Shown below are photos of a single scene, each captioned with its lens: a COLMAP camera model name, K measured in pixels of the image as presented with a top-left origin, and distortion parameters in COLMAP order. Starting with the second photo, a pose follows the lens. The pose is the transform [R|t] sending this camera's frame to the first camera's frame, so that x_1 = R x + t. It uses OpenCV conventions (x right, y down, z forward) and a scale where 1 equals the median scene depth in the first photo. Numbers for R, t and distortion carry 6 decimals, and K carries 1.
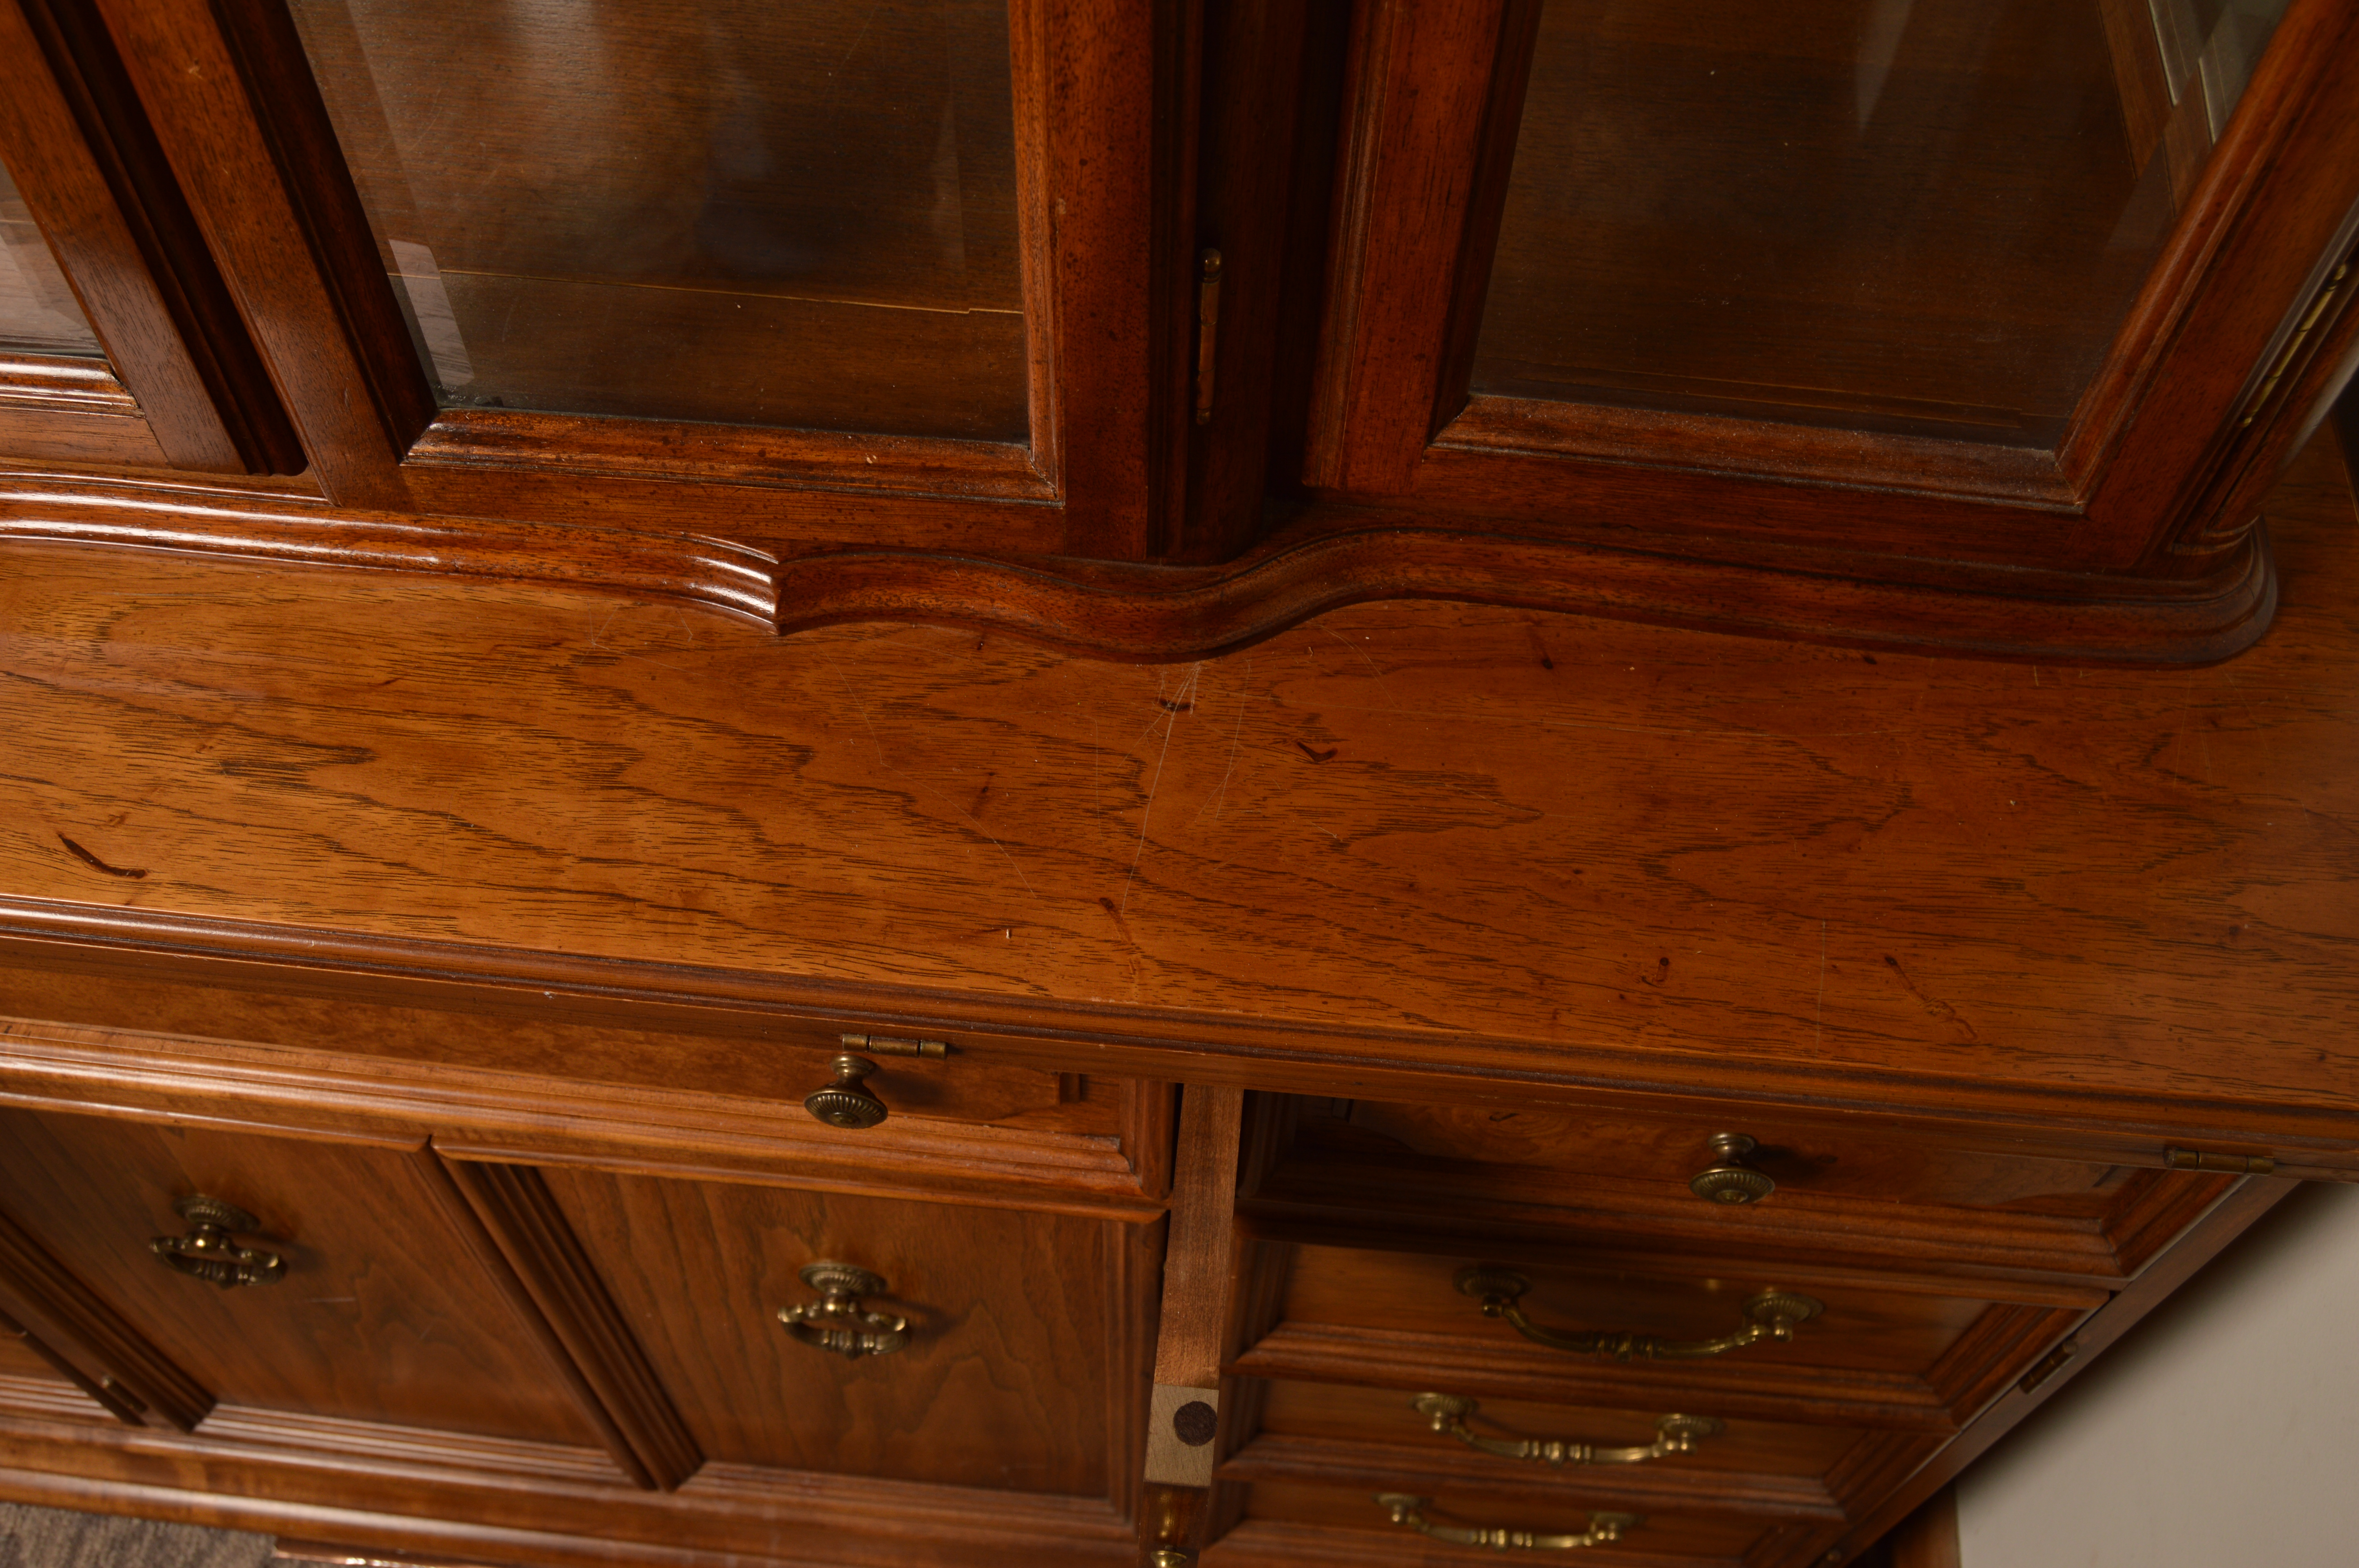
lens RADIAL K [[2210.7, 0, 1182.2], [0, 2210.7, 771.6], [0, 0, 1]] dist [-0.059284, 0.000000]
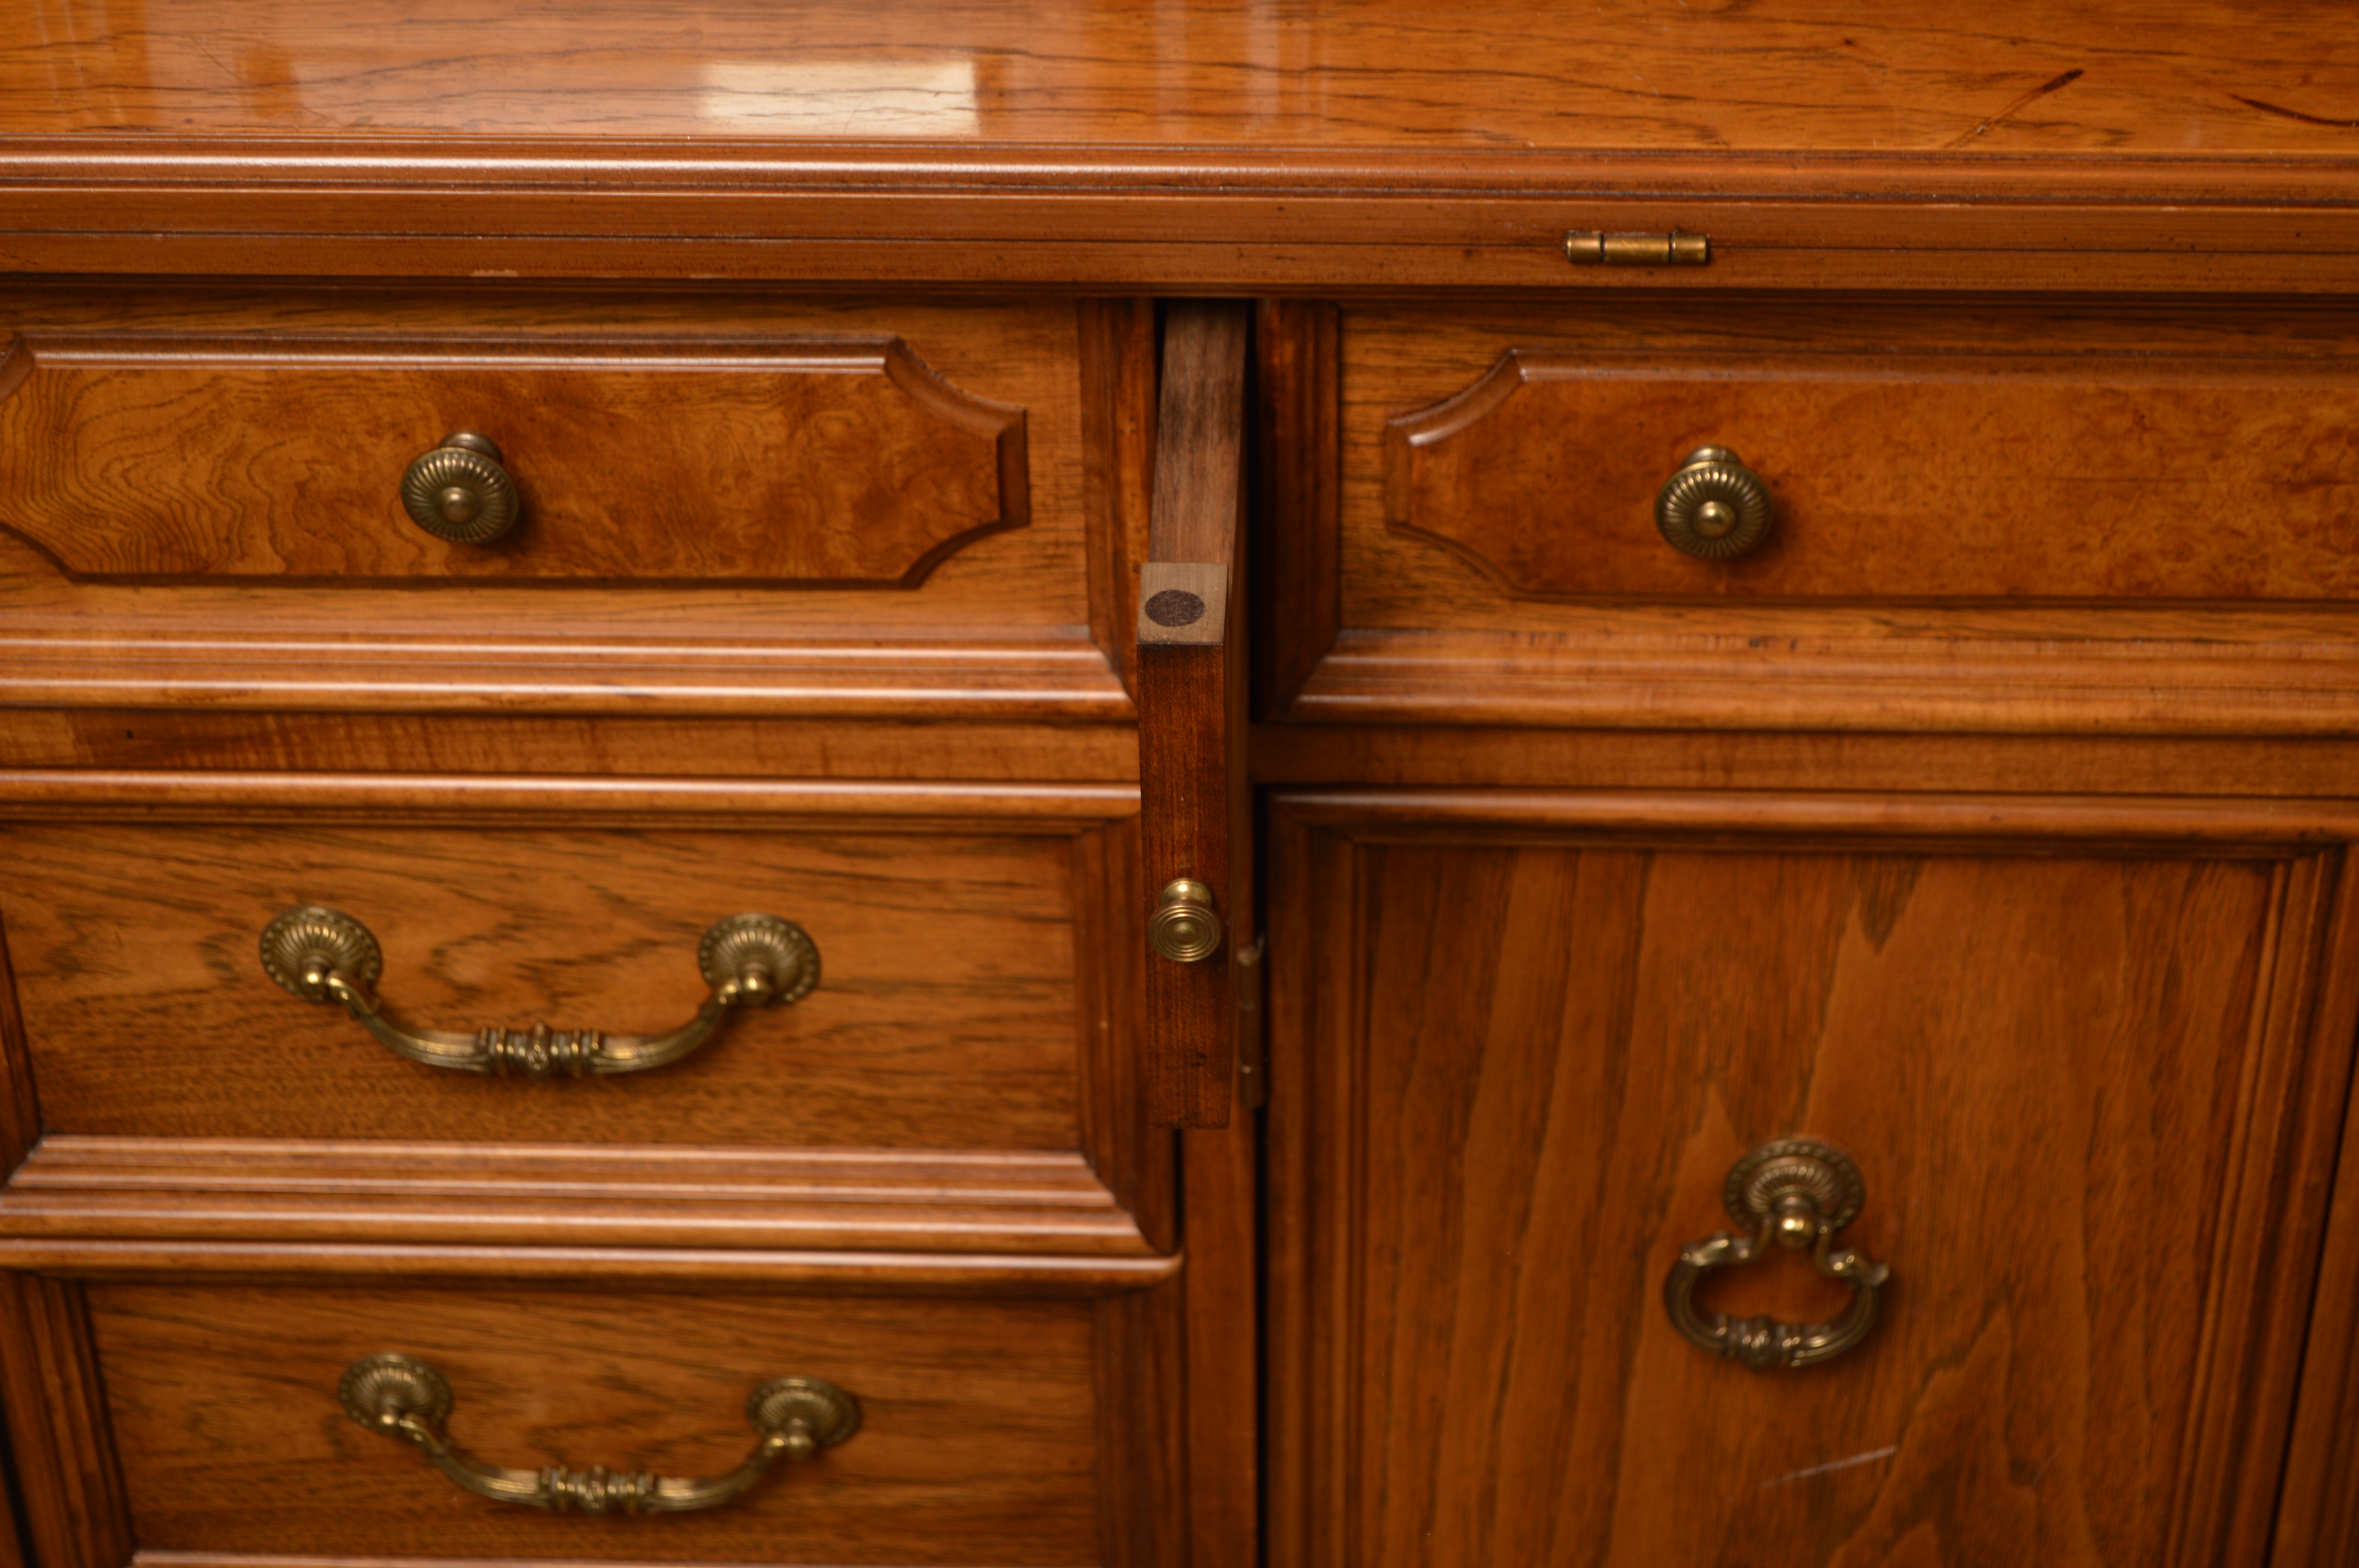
lens RADIAL K [[5365.9, 0, 1157.3], [0, 5365.9, 783.9], [0, 0, 1]] dist [-0.028182, 0.000000]
pose [[0.997838, -0.064133, 0.014374, -0.891131], [0.065474, 0.950932, -0.302392, 0.751297], [0.005725, 0.302679, 0.953075, -0.642343]]
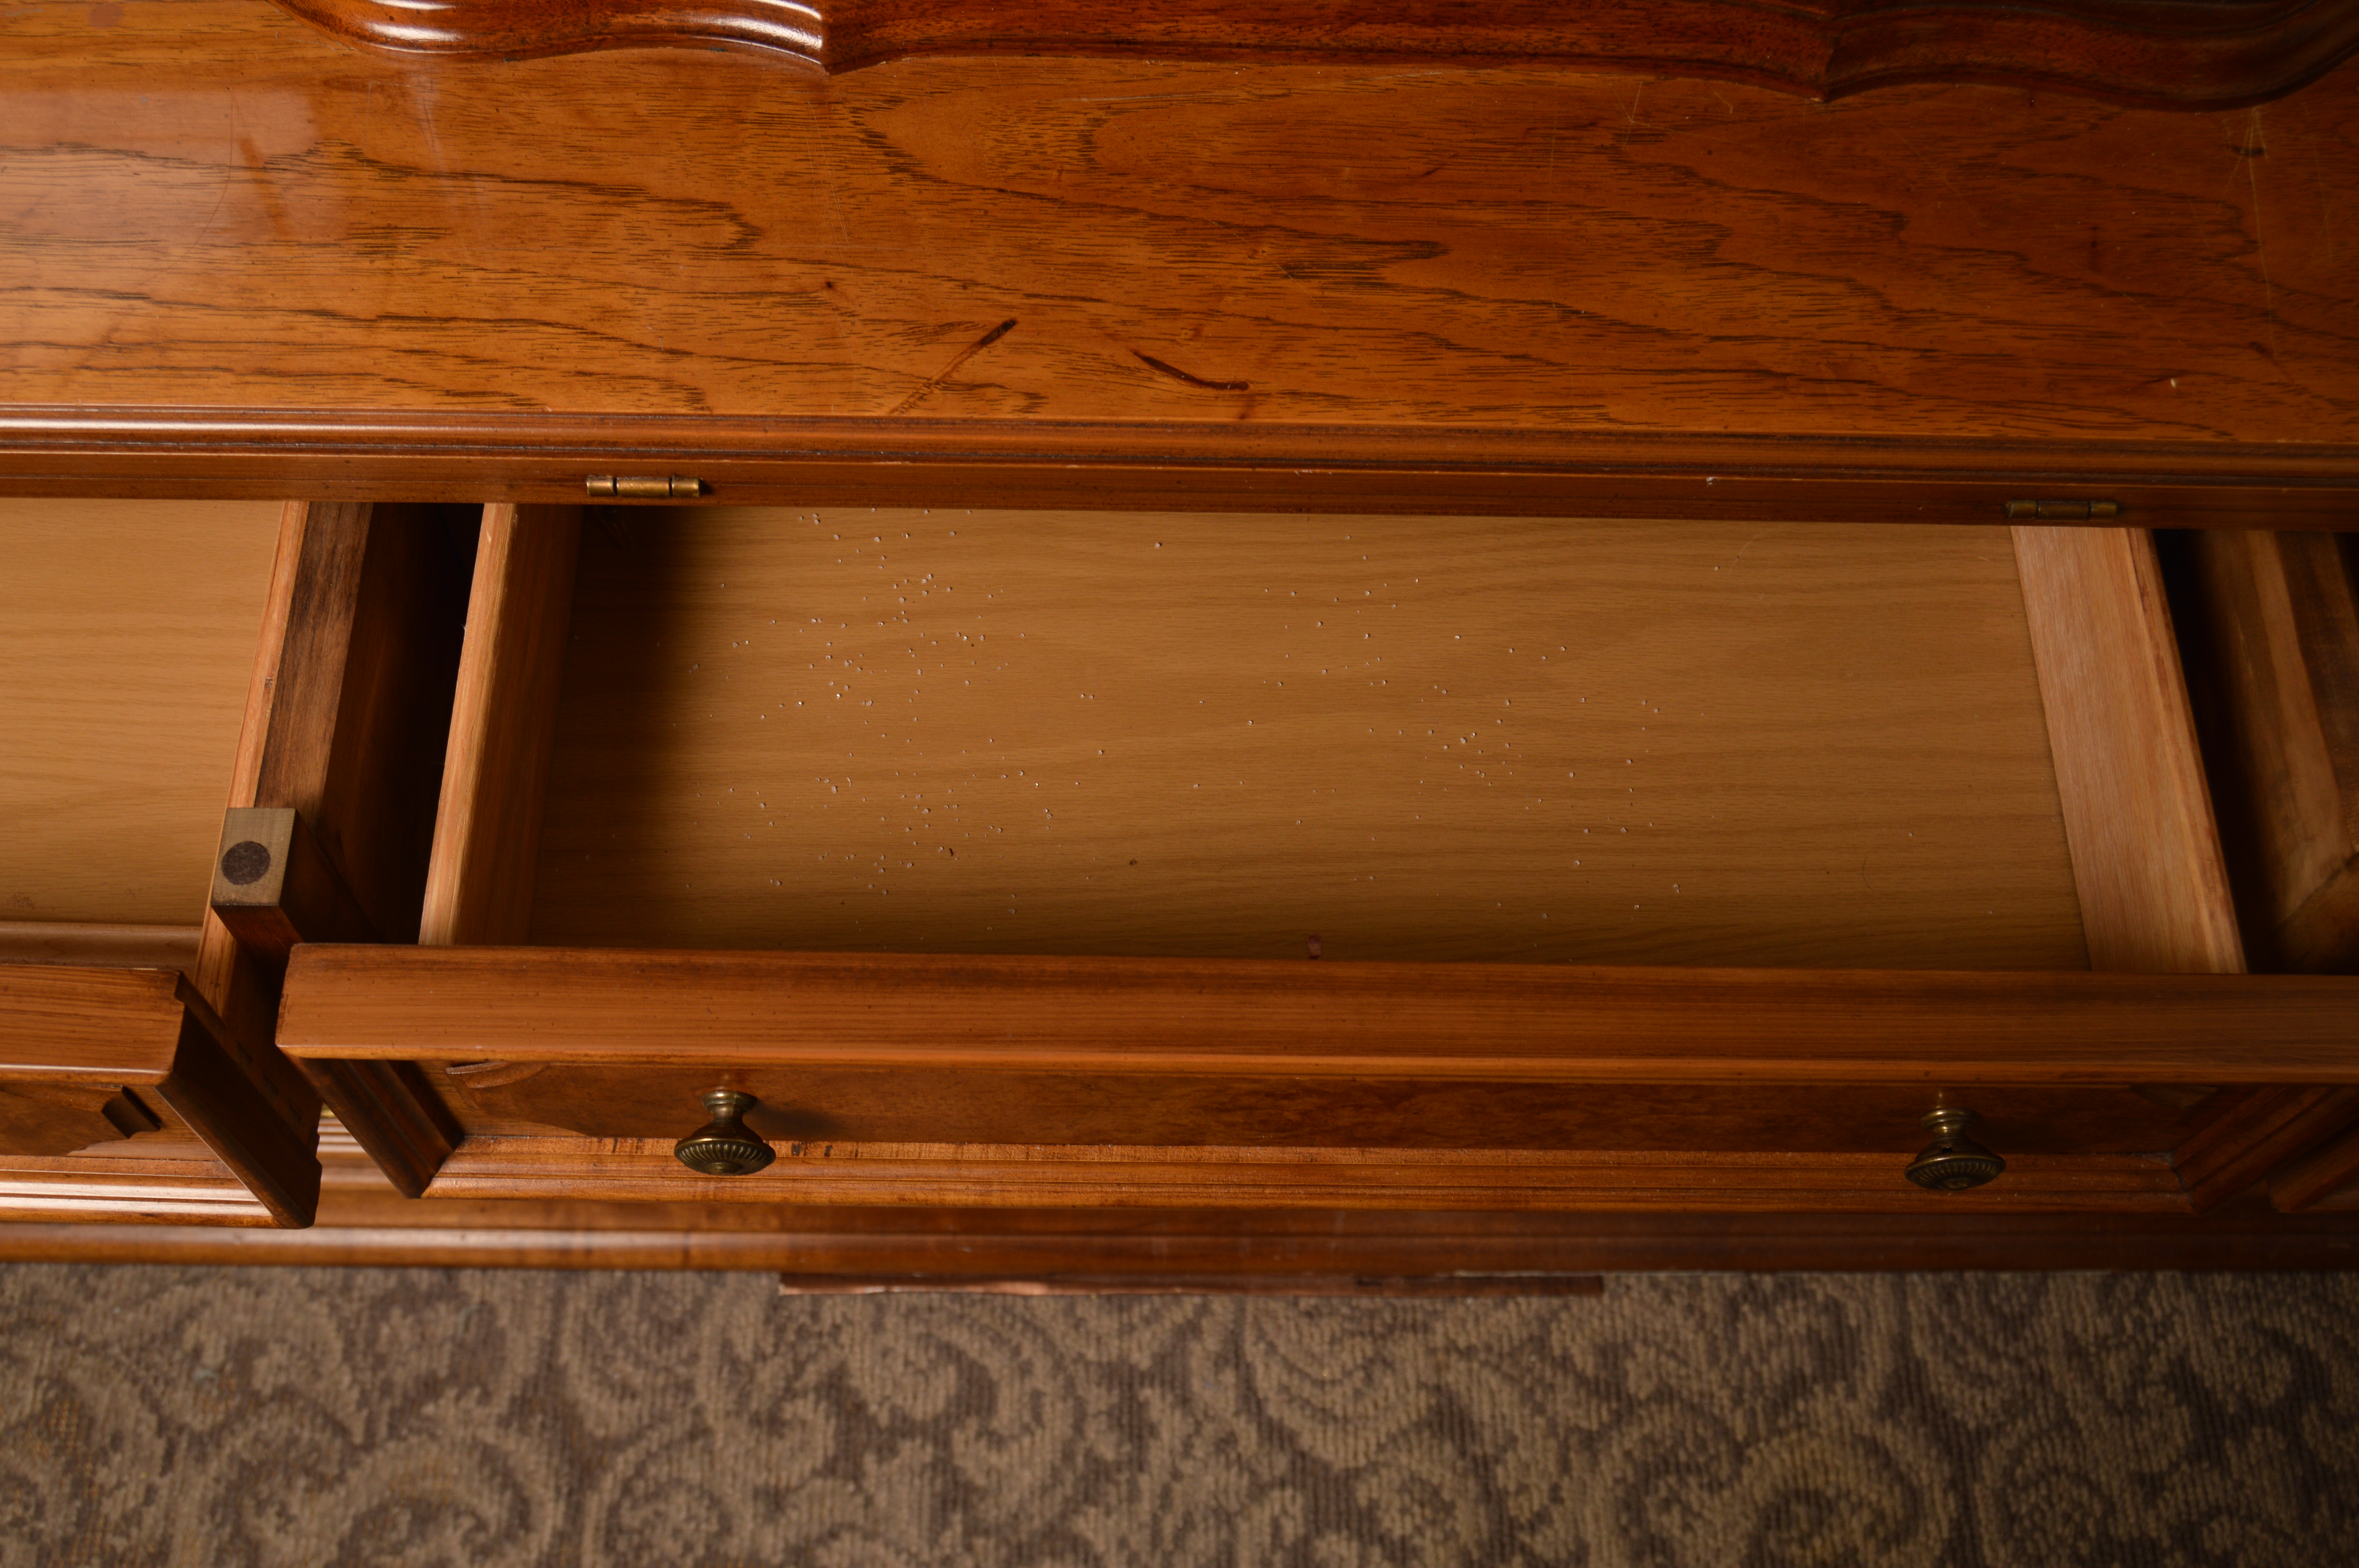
lens RADIAL K [[2475.2, 0, 1188.1], [0, 2475.2, 790.0], [0, 0, 1]] dist [-0.061401, 0.000000]
pose [[0.994883, -0.081742, 0.059381, -0.551083], [0.074920, 0.991191, 0.109215, 0.095415], [-0.067785, -0.104207, 0.992243, -0.036113]]
